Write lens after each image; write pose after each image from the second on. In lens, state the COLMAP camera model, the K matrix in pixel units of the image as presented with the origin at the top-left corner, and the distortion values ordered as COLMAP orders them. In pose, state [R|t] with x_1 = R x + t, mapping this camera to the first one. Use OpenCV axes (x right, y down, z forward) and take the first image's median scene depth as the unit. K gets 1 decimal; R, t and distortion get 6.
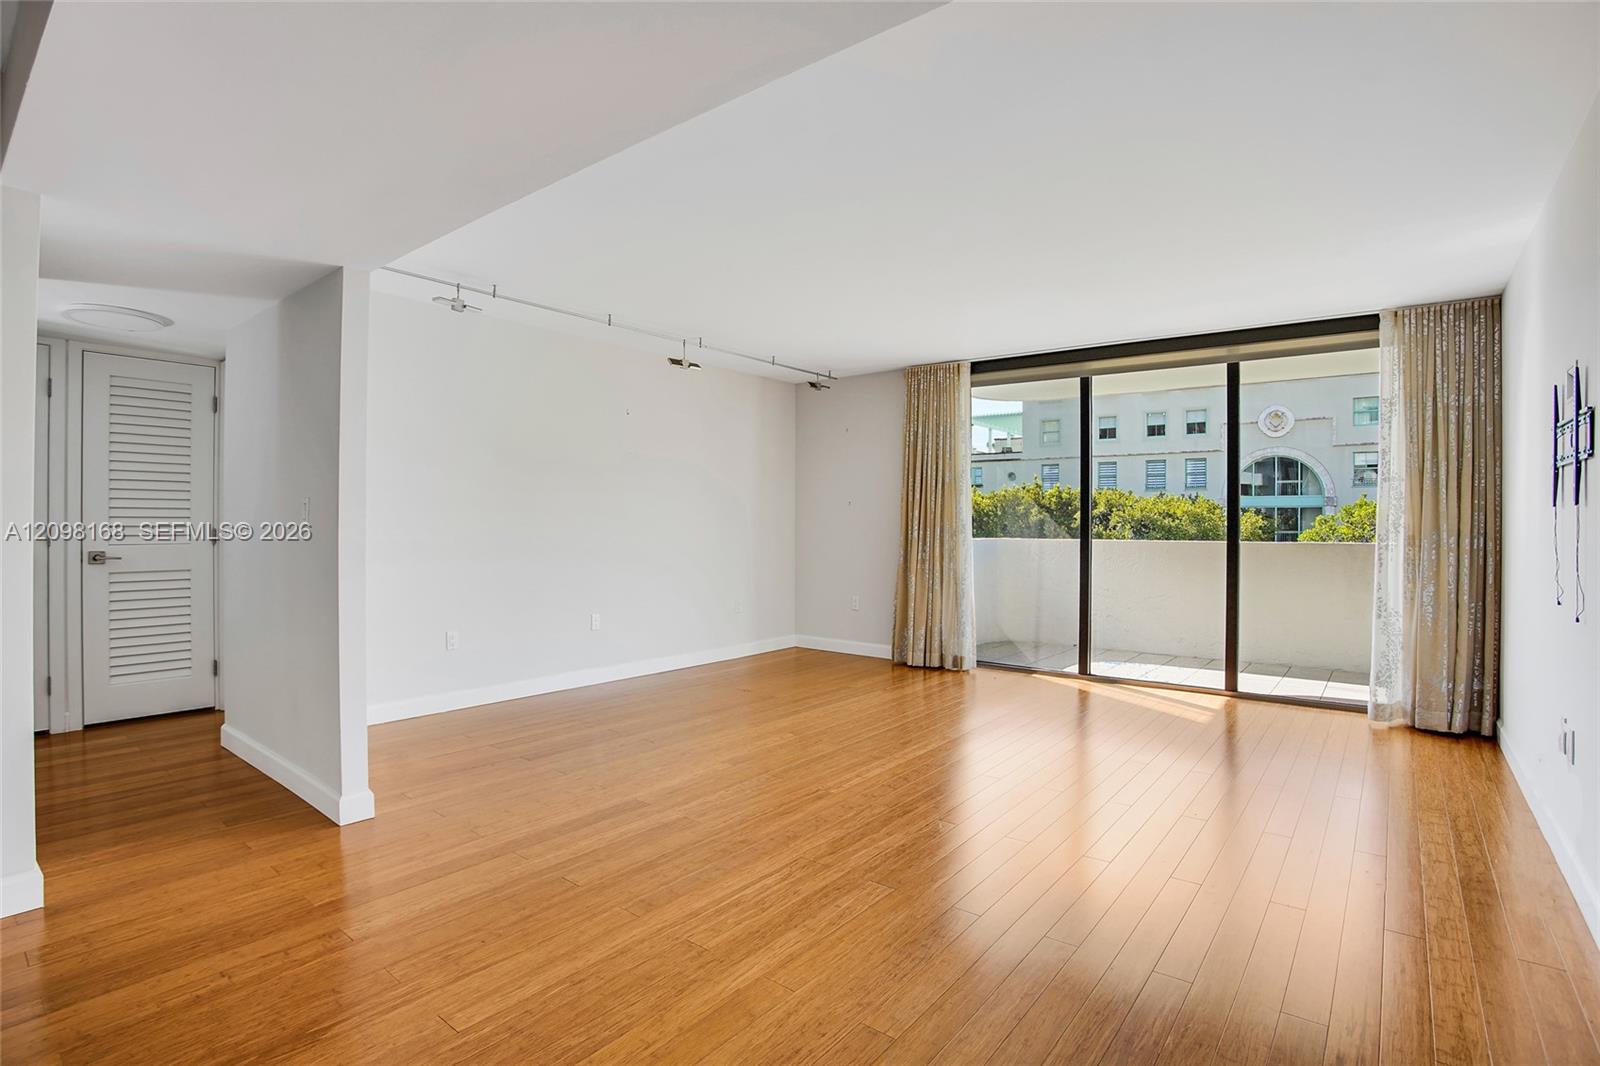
lens RADIAL K [[797.1, 0, 790.0], [0, 797.1, 525.1], [0, 0, 1]] dist [-0.069635, 0.026546]
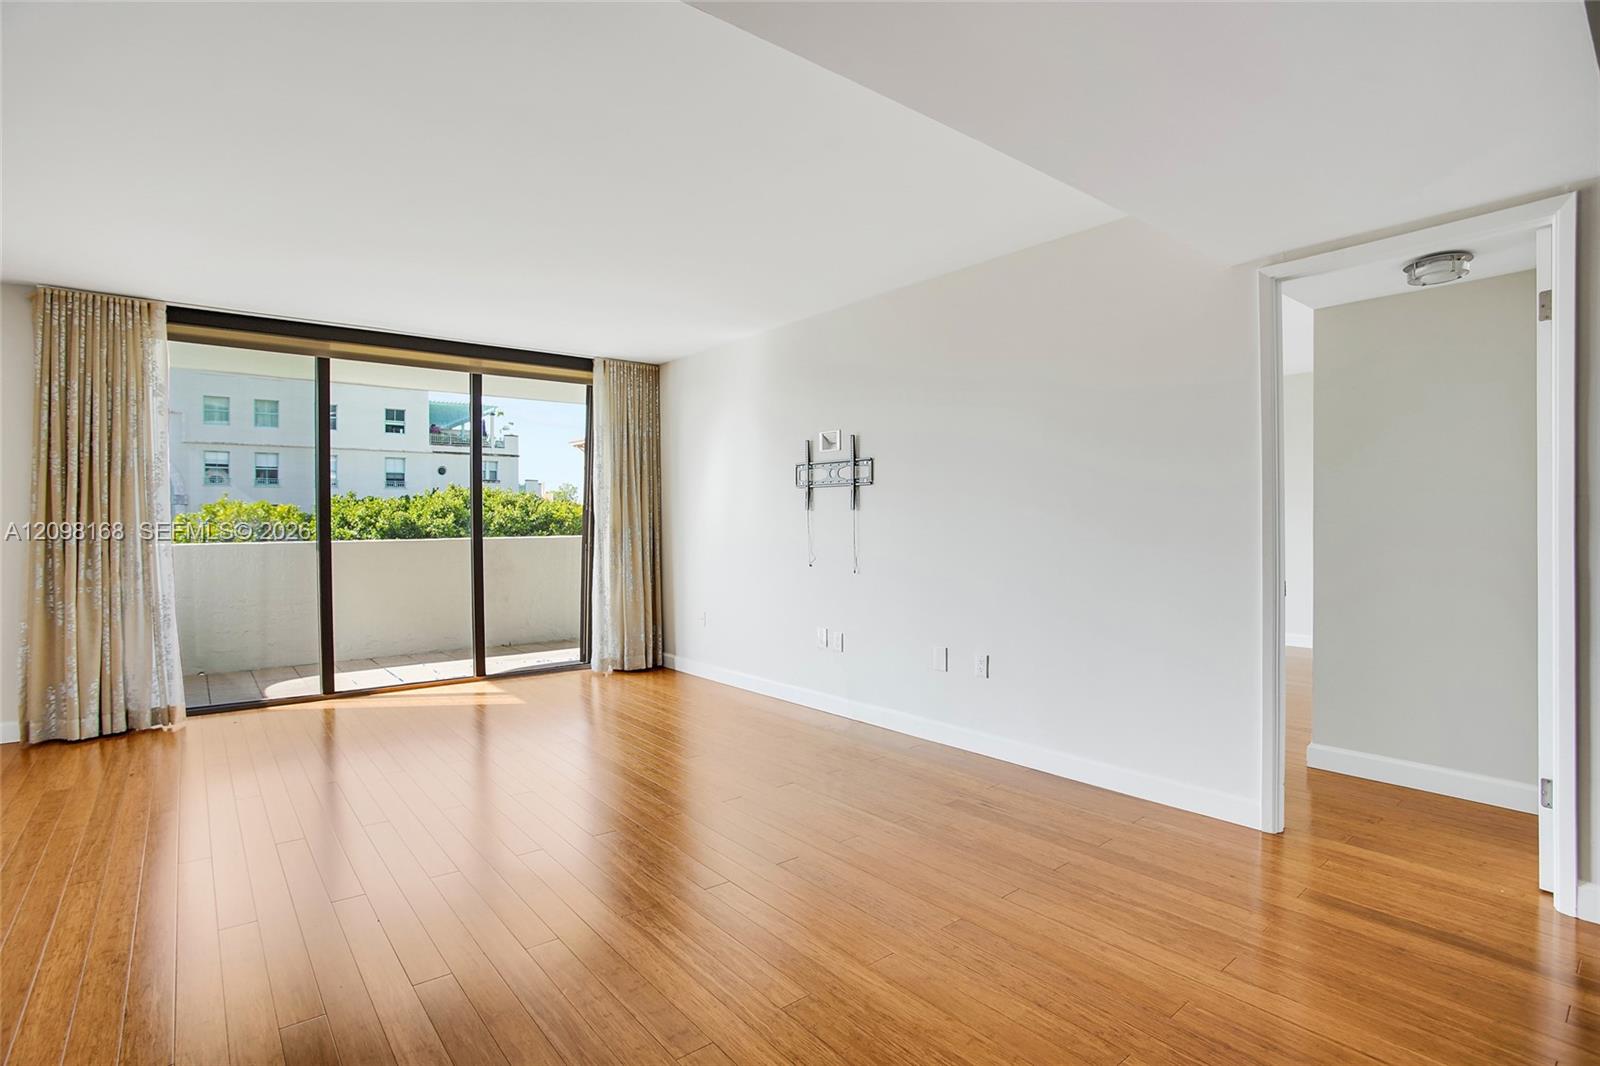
lens RADIAL K [[799.3, 0, 765.7], [0, 799.3, 529.7], [0, 0, 1]] dist [-0.000868, -0.000164]
pose [[0.264051, -0.016389, 0.964369, -0.394755], [0.010714, 0.999844, 0.014059, -0.002690], [-0.964449, 0.006620, 0.264185, 0.312569]]
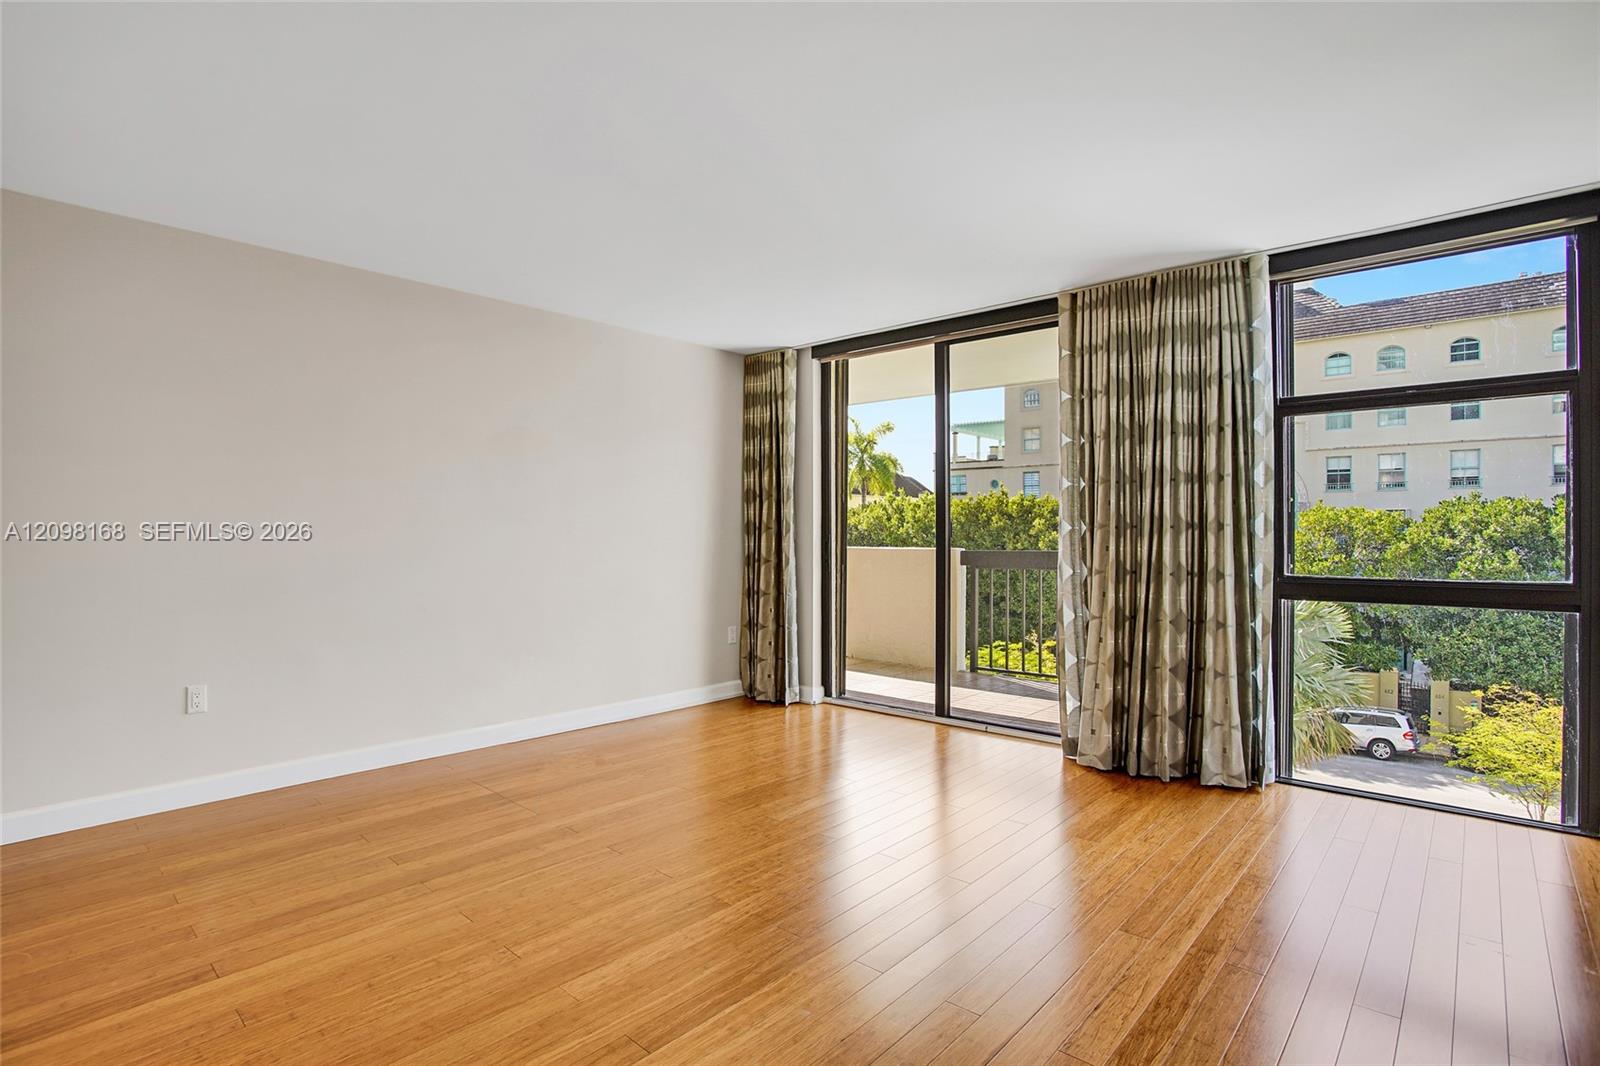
lens RADIAL K [[797.1, 0, 790.0], [0, 797.1, 525.1], [0, 0, 1]] dist [-0.069635, 0.026546]
pose [[0.999863, -0.004320, -0.015974, 0.394596], [0.004128, 0.999919, -0.012026, 0.005351], [0.016025, 0.011958, 0.999800, 0.057518]]
